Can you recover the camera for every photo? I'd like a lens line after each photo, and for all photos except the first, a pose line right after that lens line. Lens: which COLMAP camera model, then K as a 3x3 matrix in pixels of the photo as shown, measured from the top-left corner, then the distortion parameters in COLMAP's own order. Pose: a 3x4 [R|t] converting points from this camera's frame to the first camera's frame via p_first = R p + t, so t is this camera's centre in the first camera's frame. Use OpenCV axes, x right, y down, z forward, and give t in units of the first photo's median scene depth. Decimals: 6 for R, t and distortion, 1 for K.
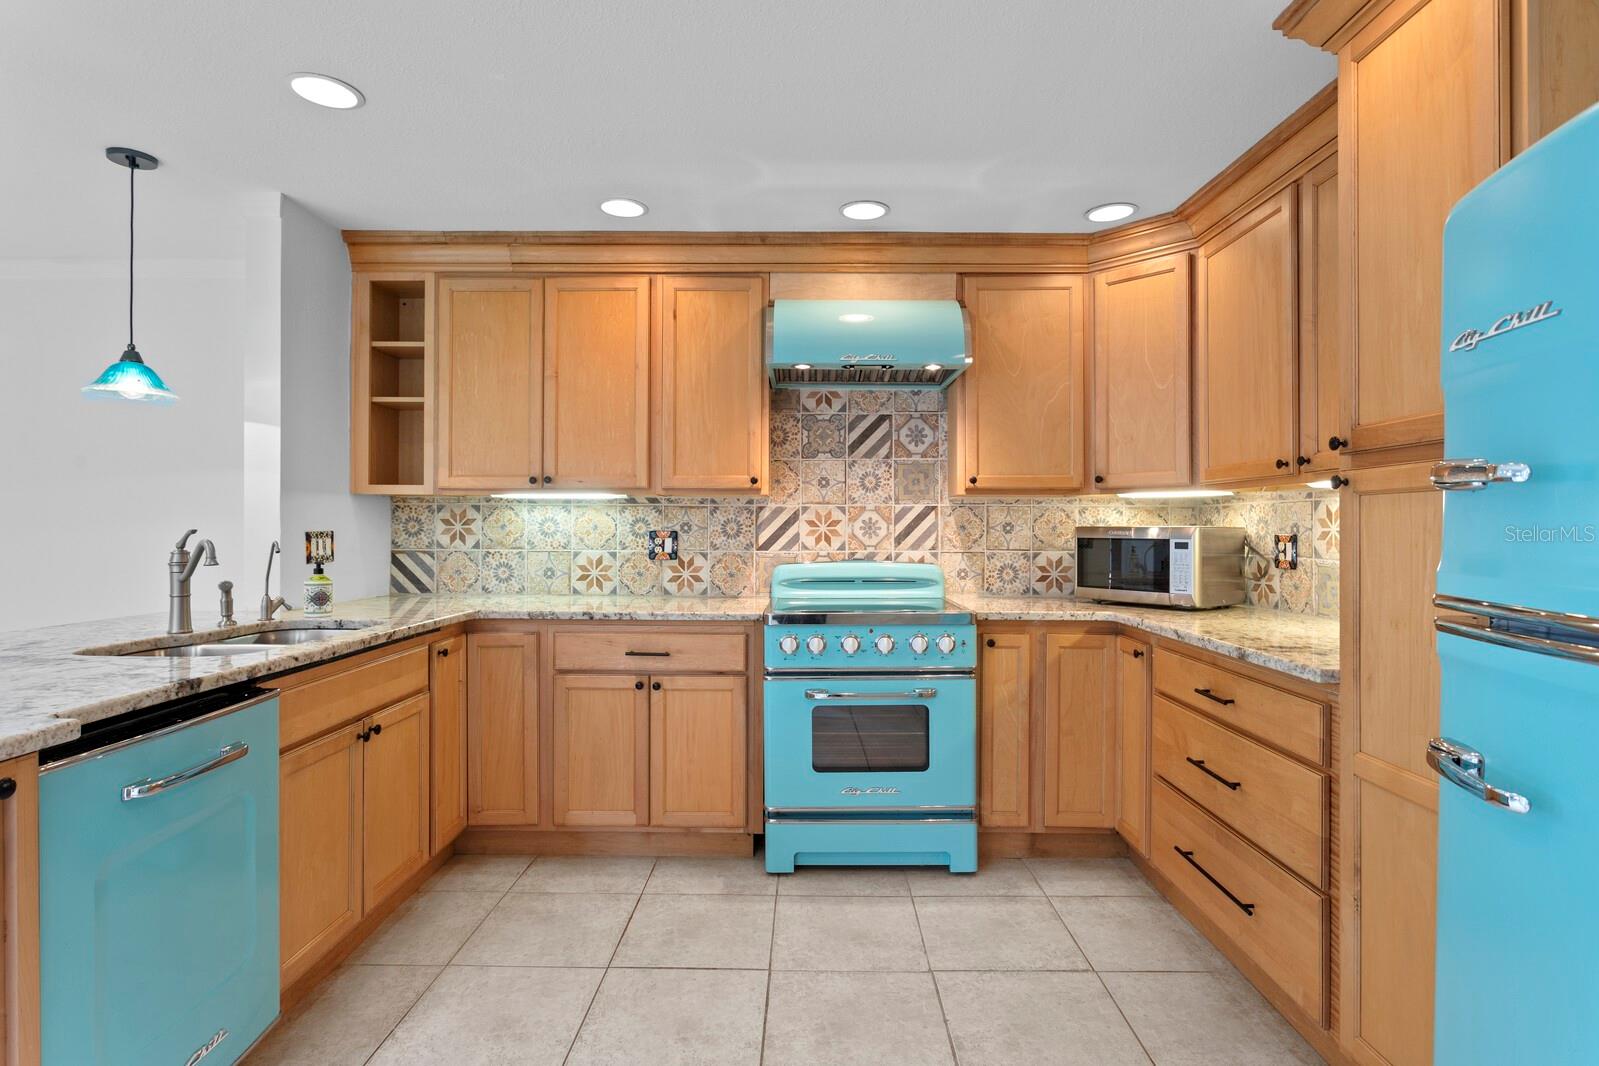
lens RADIAL K [[804.5, 0, 800.7], [0, 804.5, 525.1], [0, 0, 1]] dist [-0.014183, 0.007614]
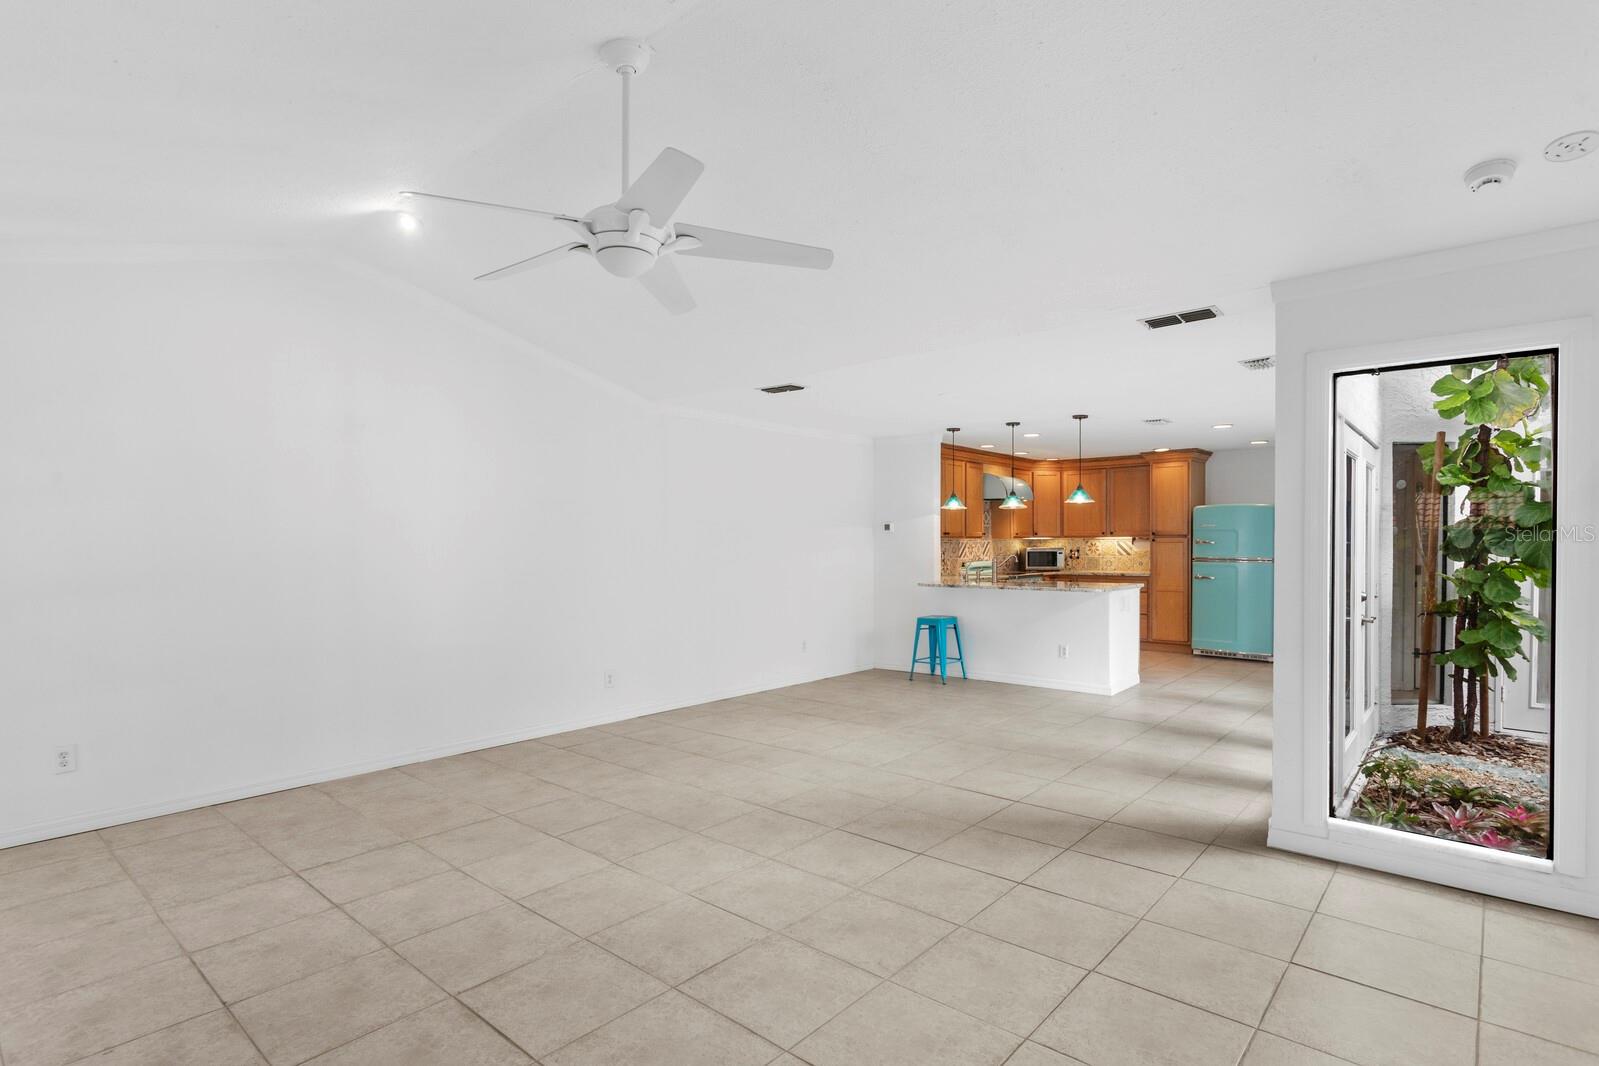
lens RADIAL K [[804.5, 0, 803.1], [0, 804.5, 558.2], [0, 0, 1]] dist [-0.014183, 0.007614]
pose [[0.645005, -0.020899, 0.763892, -2.795800], [0.005912, 0.999733, 0.022359, -0.036262], [-0.764155, -0.009906, 0.644956, -0.413606]]
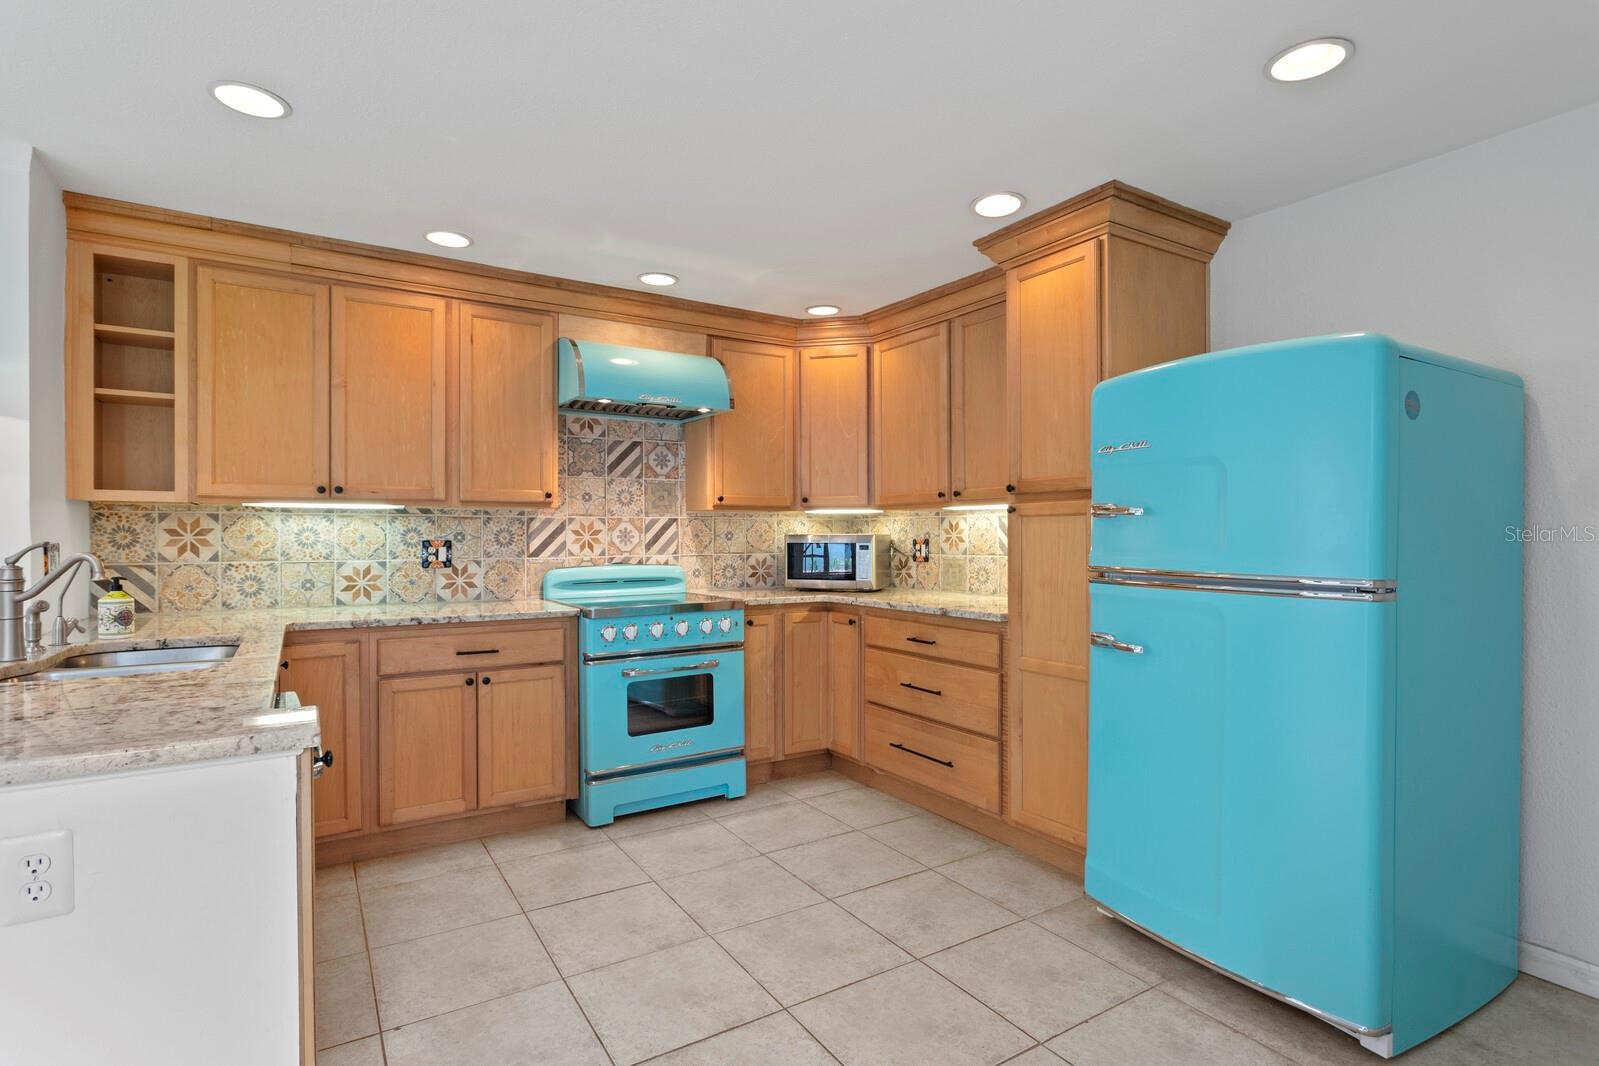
lens RADIAL K [[804.5, 0, 798.7], [0, 804.5, 536.8], [0, 0, 1]] dist [-0.014183, 0.007614]
pose [[0.837809, -0.005416, 0.545937, -0.384771], [0.002857, 0.999981, 0.005536, -0.001934], [-0.545956, -0.003078, 0.837808, -0.142117]]
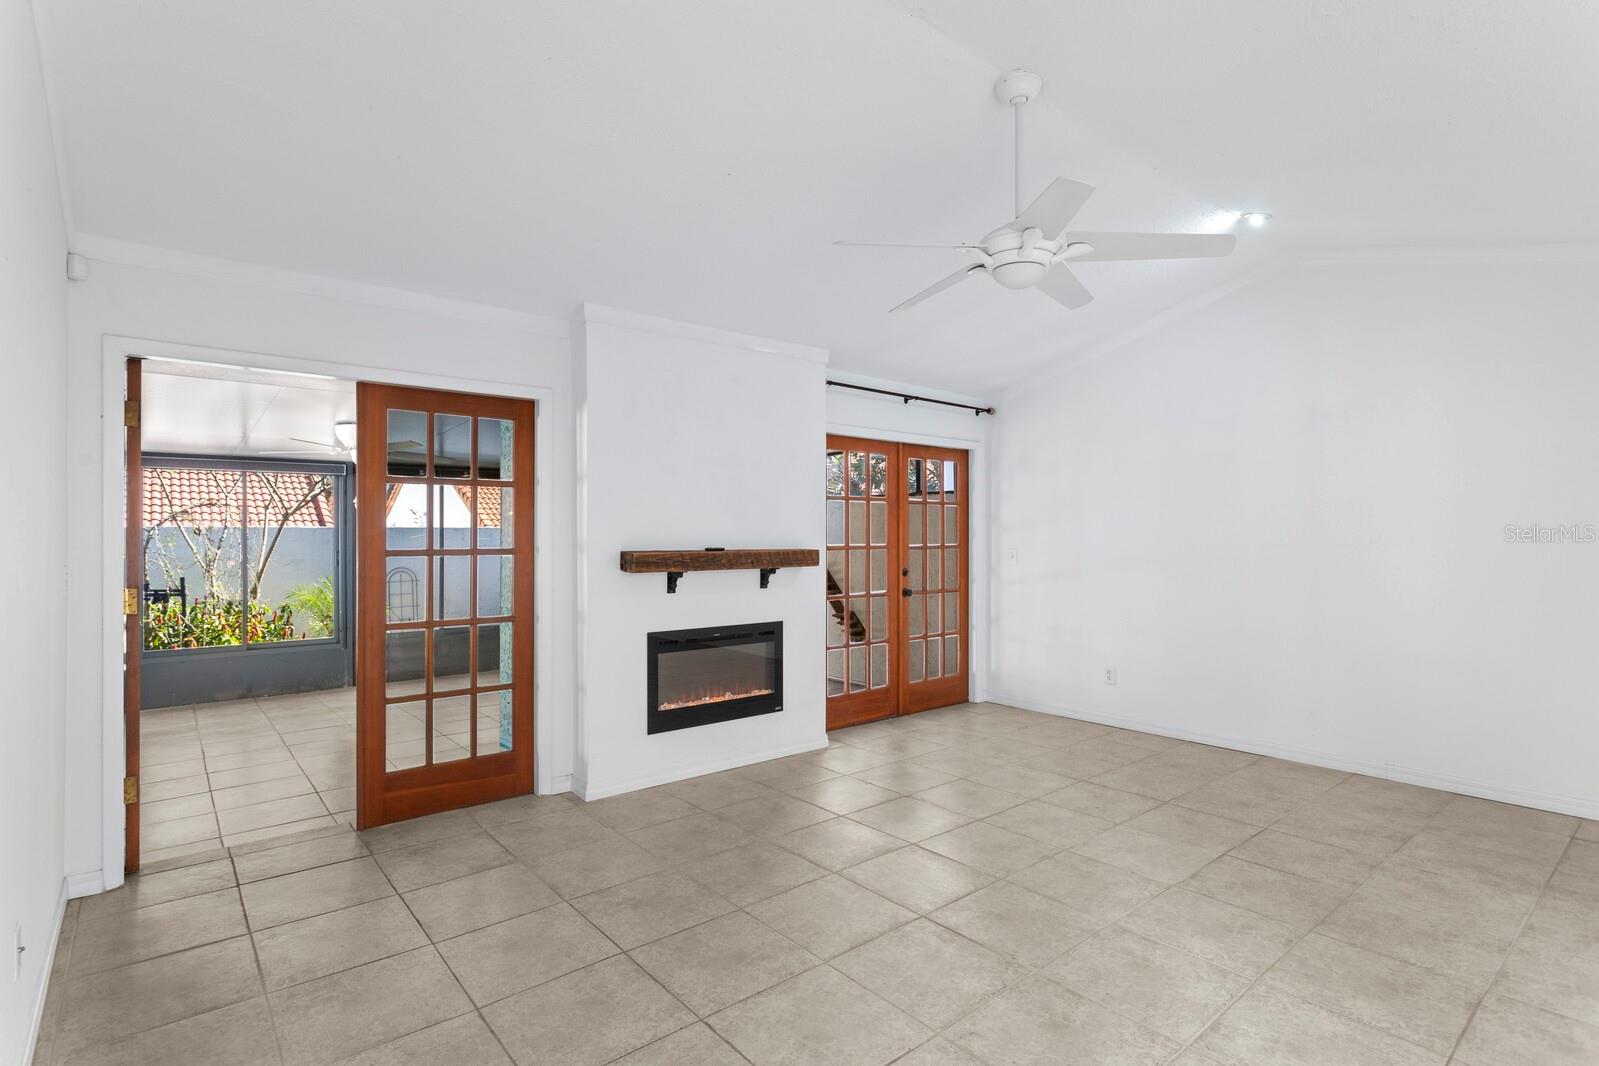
lens RADIAL K [[804.5, 0, 801.2], [0, 804.5, 528.1], [0, 0, 1]] dist [-0.014183, 0.007614]
pose [[0.651897, -0.005548, -0.758287, -1.740722], [-0.000087, 0.999973, -0.007391, -0.032949], [0.758308, 0.004884, 0.651878, -0.507980]]
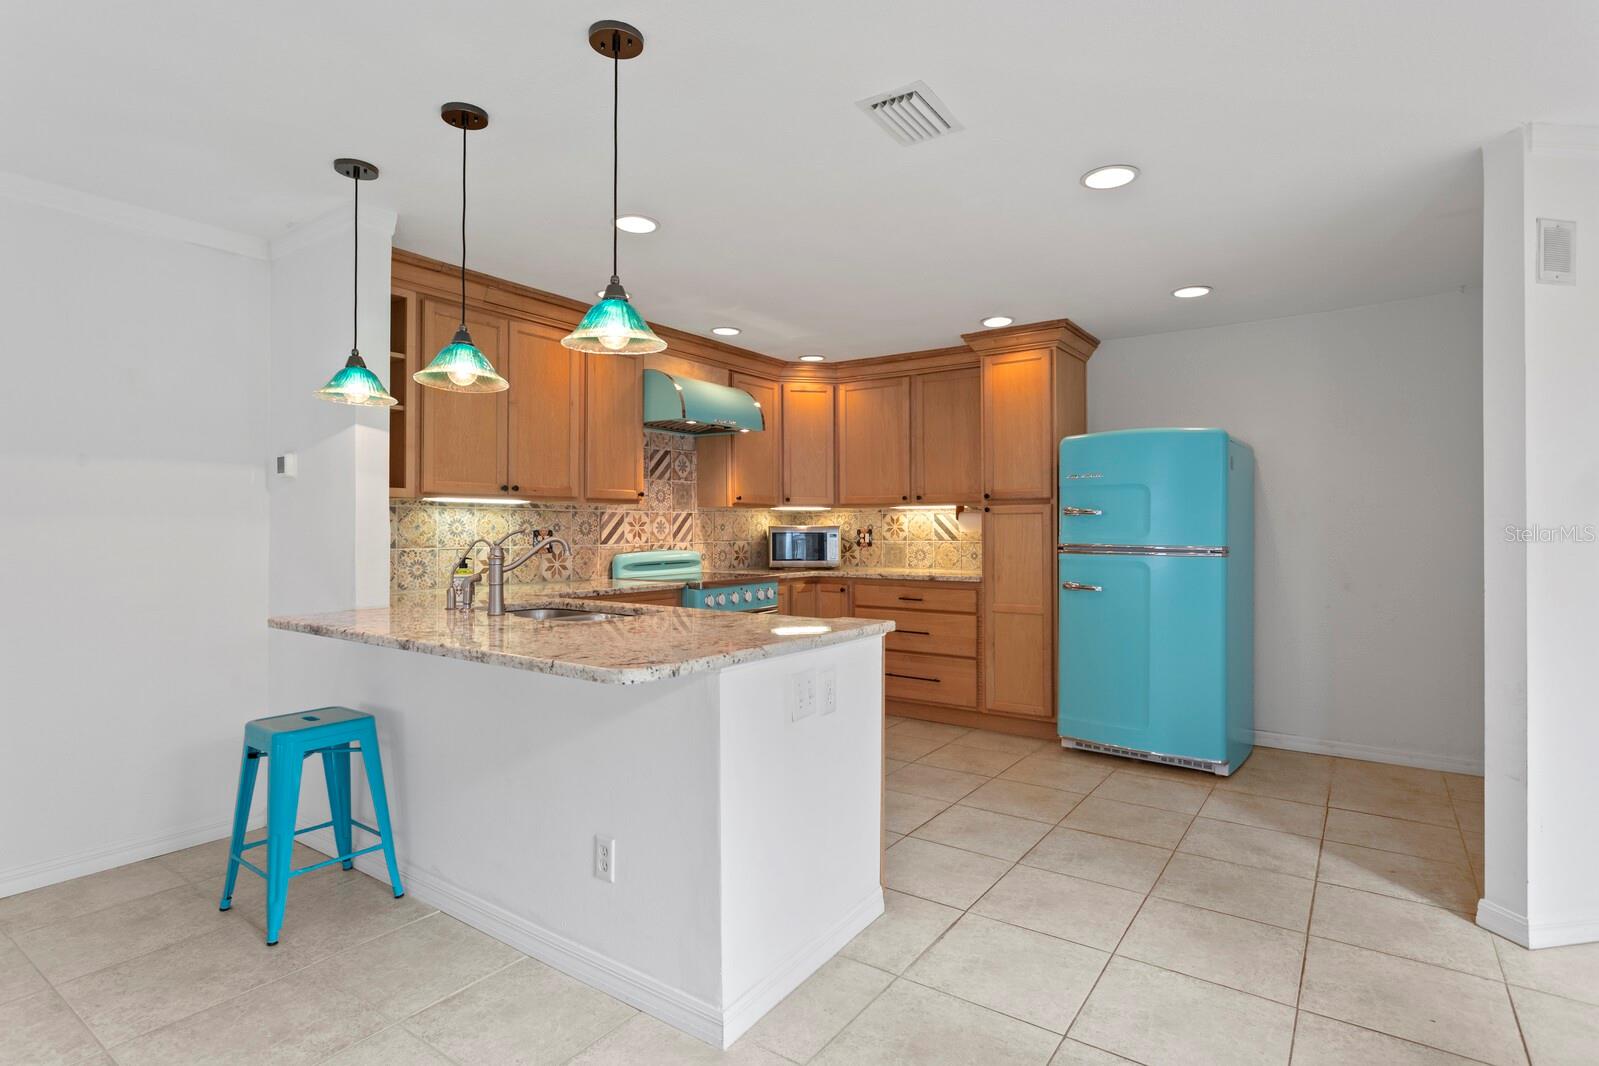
lens RADIAL K [[804.5, 0, 809.8], [0, 804.5, 526.3], [0, 0, 1]] dist [-0.014183, 0.007614]
pose [[0.561029, -0.002127, 0.827793, -1.080833], [0.001251, 0.999998, 0.001722, -0.000607], [-0.827795, 0.000069, 0.561031, -0.046447]]
